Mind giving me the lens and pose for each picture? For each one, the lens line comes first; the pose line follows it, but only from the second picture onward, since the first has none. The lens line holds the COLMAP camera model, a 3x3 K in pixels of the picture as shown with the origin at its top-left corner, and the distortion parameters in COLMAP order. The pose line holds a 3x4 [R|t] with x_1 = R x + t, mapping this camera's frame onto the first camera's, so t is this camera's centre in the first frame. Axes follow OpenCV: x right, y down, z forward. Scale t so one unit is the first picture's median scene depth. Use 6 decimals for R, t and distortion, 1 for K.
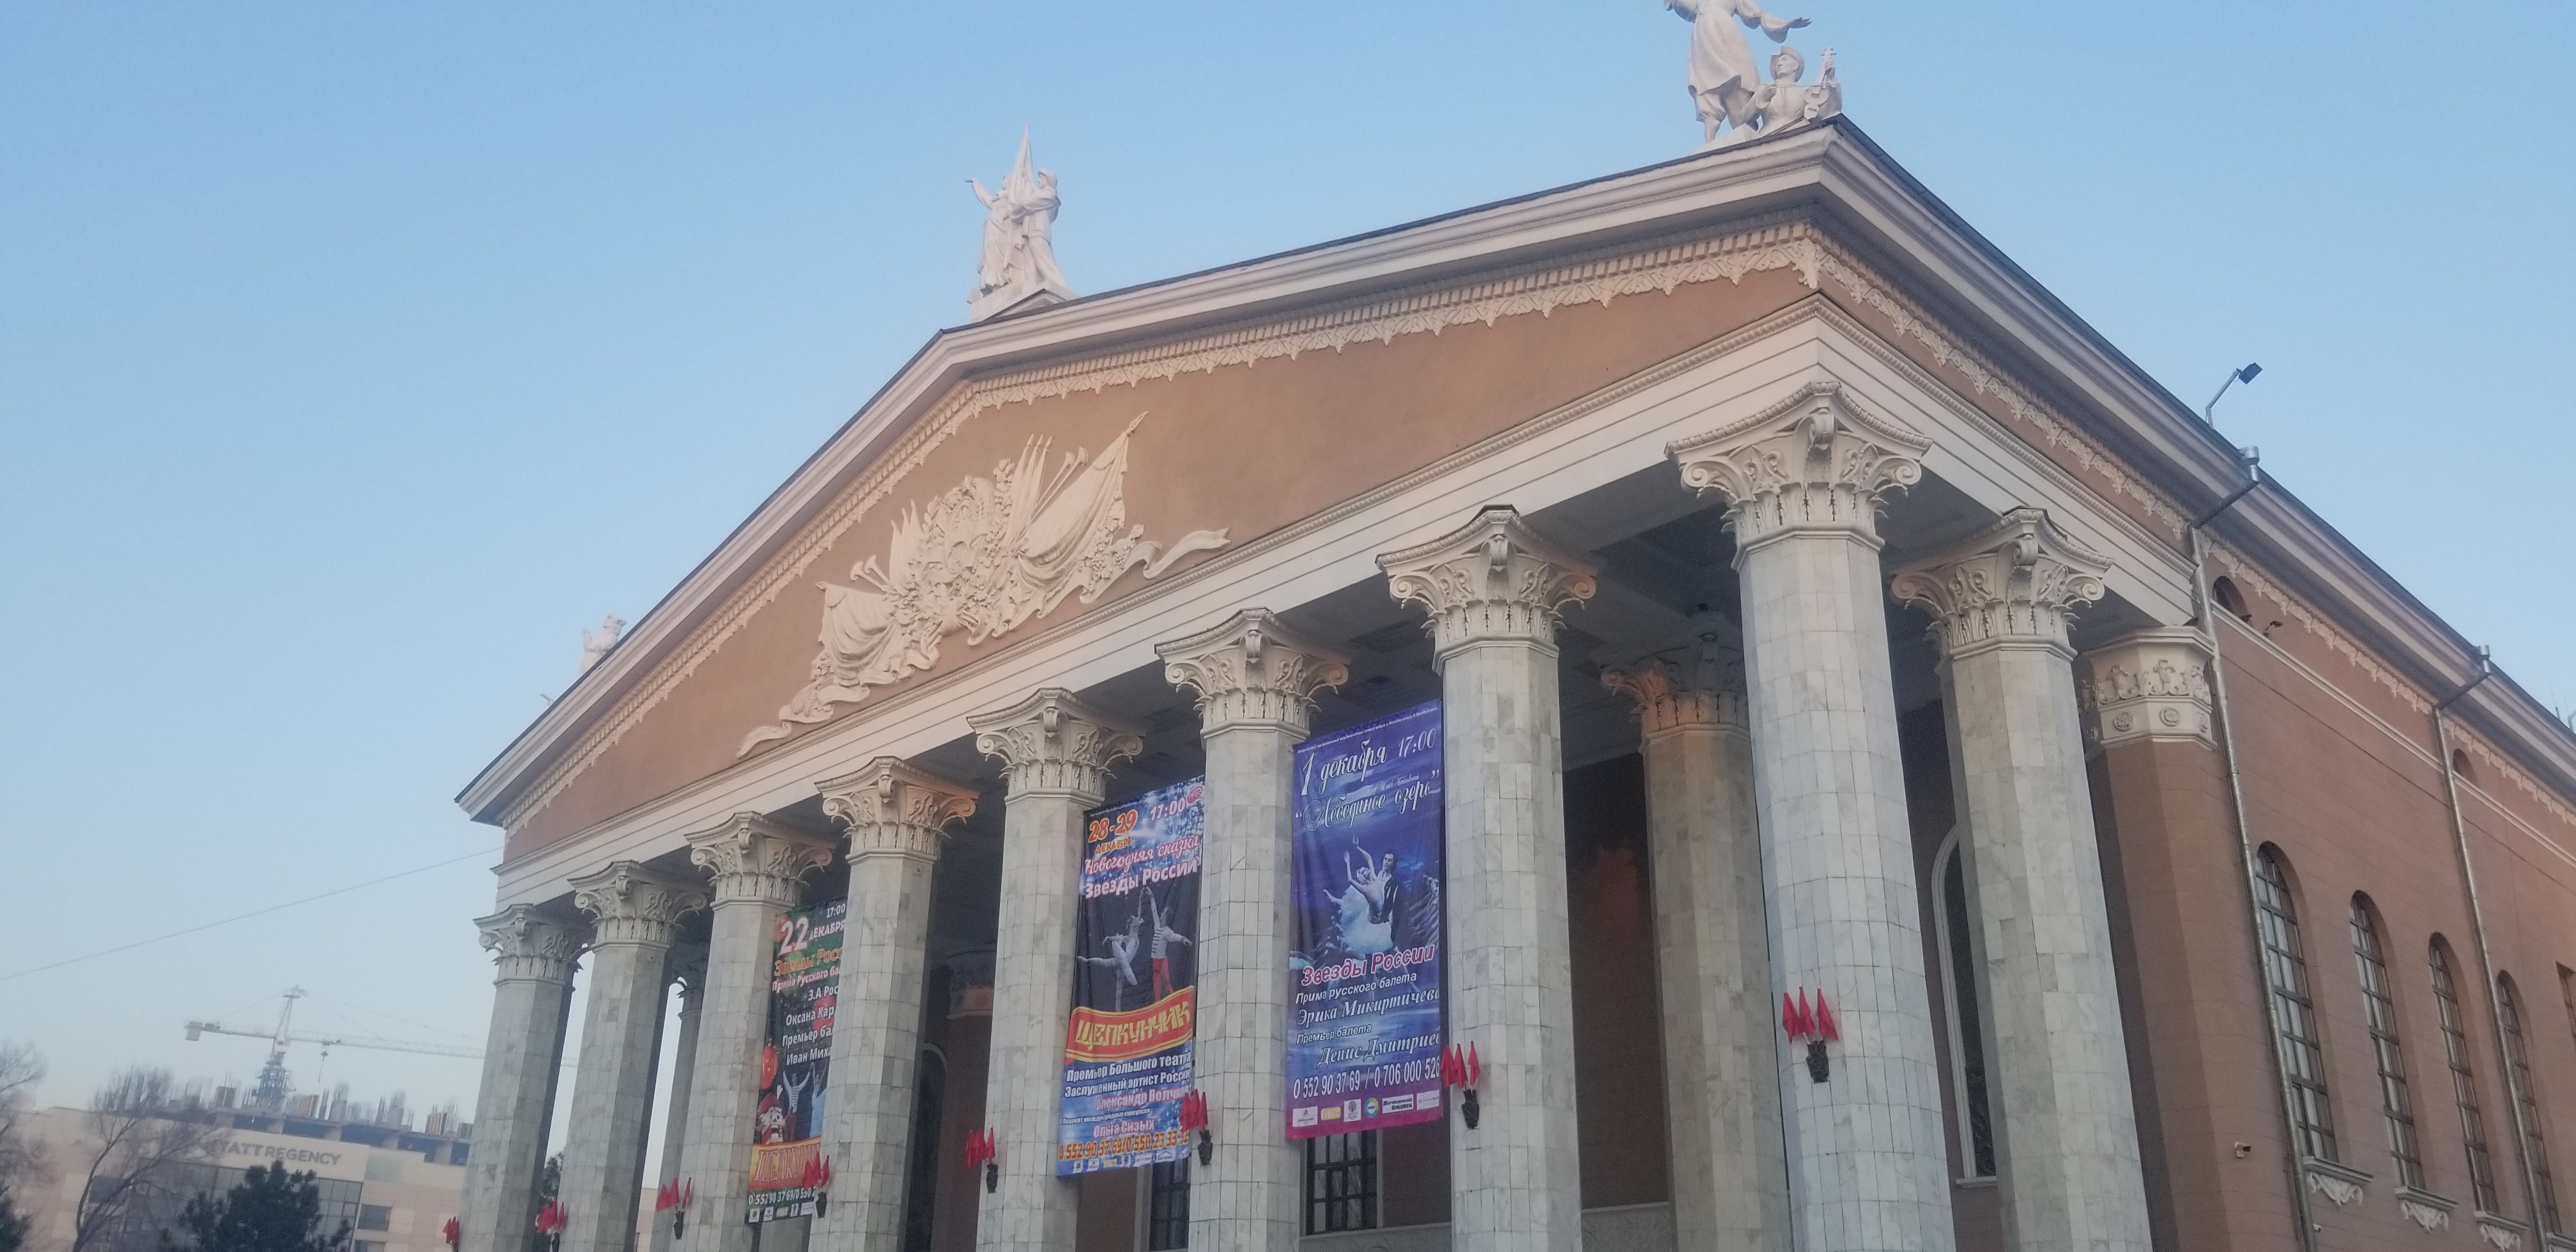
lens RADIAL K [[1970.7, 0, 1300.3], [0, 1970.7, 636.8], [0, 0, 1]] dist [0.071683, -0.107545]
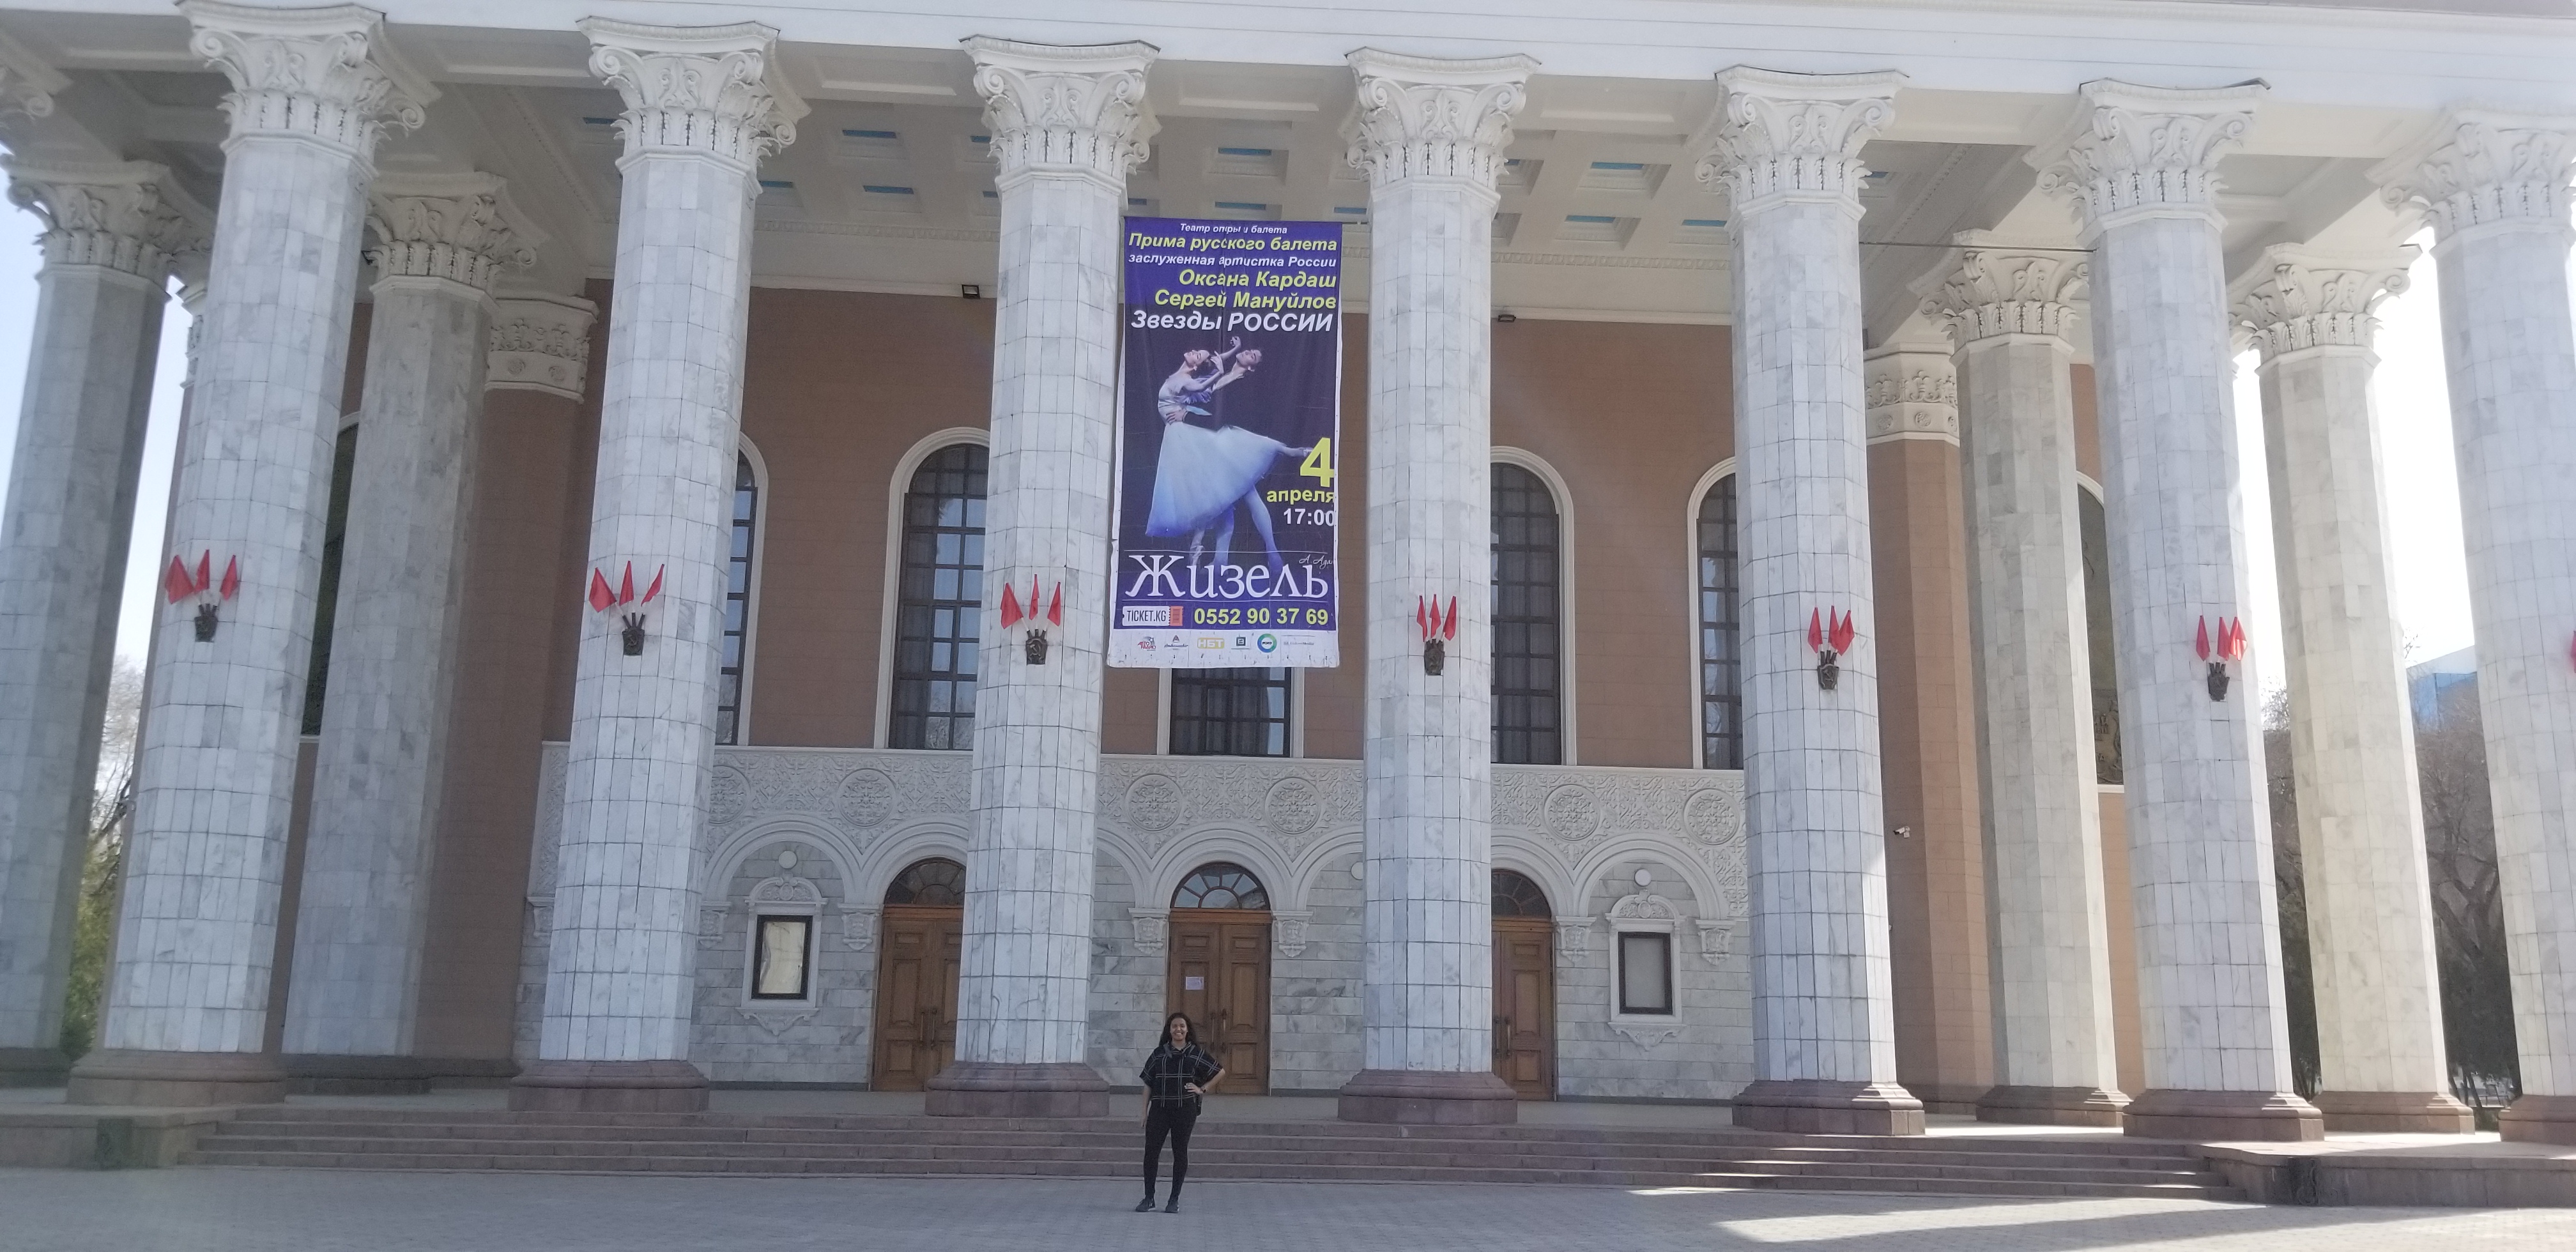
lens RADIAL K [[1970.7, 0, 1299.1], [0, 1970.7, 619.9], [0, 0, 1]] dist [0.071683, -0.107545]
pose [[0.669789, 0.157453, 0.725666, -0.662218], [-0.298890, 0.951763, 0.069364, 0.192776], [-0.679741, -0.263353, 0.684542, 0.441744]]
